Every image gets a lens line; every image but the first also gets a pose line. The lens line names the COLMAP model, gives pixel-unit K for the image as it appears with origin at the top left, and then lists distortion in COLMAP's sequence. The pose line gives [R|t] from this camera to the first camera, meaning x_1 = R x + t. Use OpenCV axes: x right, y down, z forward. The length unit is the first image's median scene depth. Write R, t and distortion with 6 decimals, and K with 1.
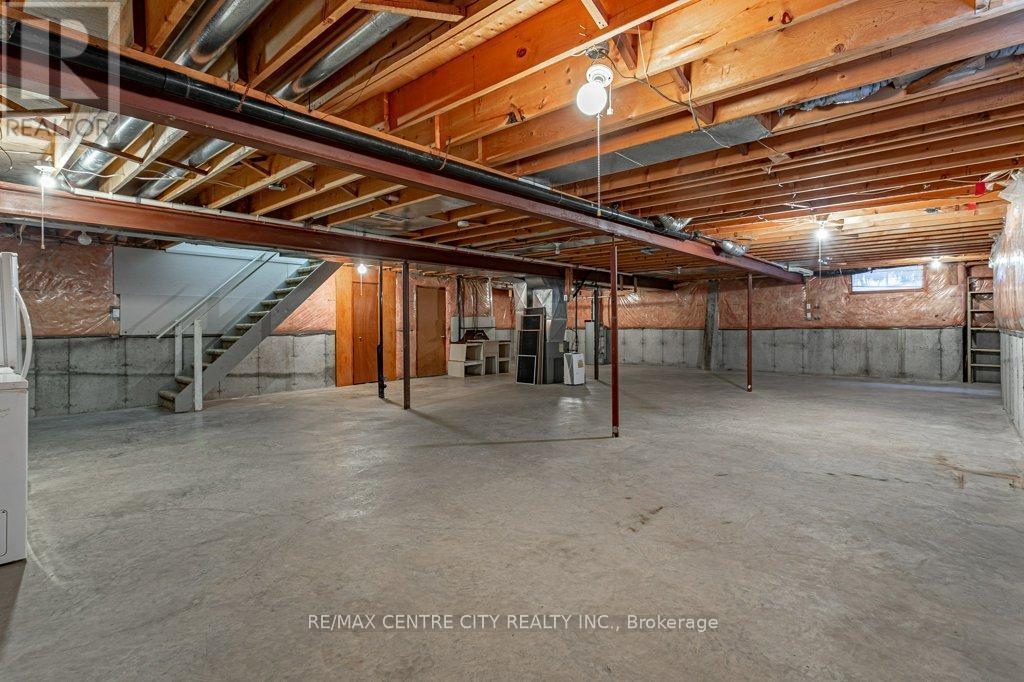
lens RADIAL K [[498.6, 0, 513.0], [0, 498.6, 335.5], [0, 0, 1]] dist [0.005060, 0.000481]
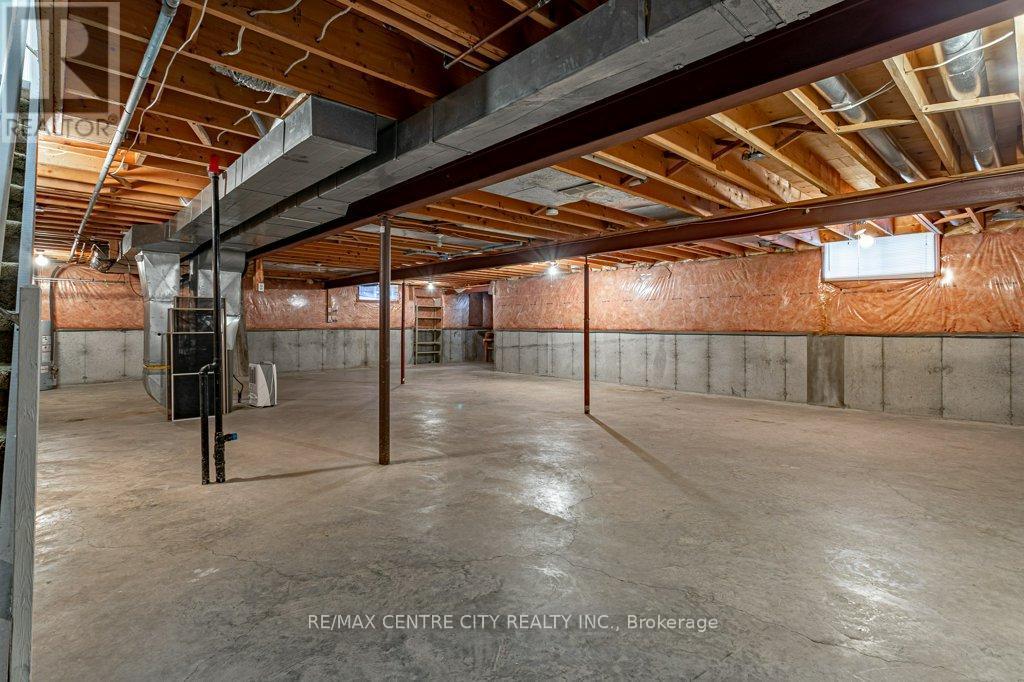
lens RADIAL K [[498.6, 0, 510.7], [0, 498.6, 333.7], [0, 0, 1]] dist [0.005060, 0.000481]
pose [[0.075344, -0.010231, 0.997105, -0.505791], [0.015213, 0.999843, 0.009109, -0.008380], [-0.997042, 0.014483, 0.075487, 0.515046]]
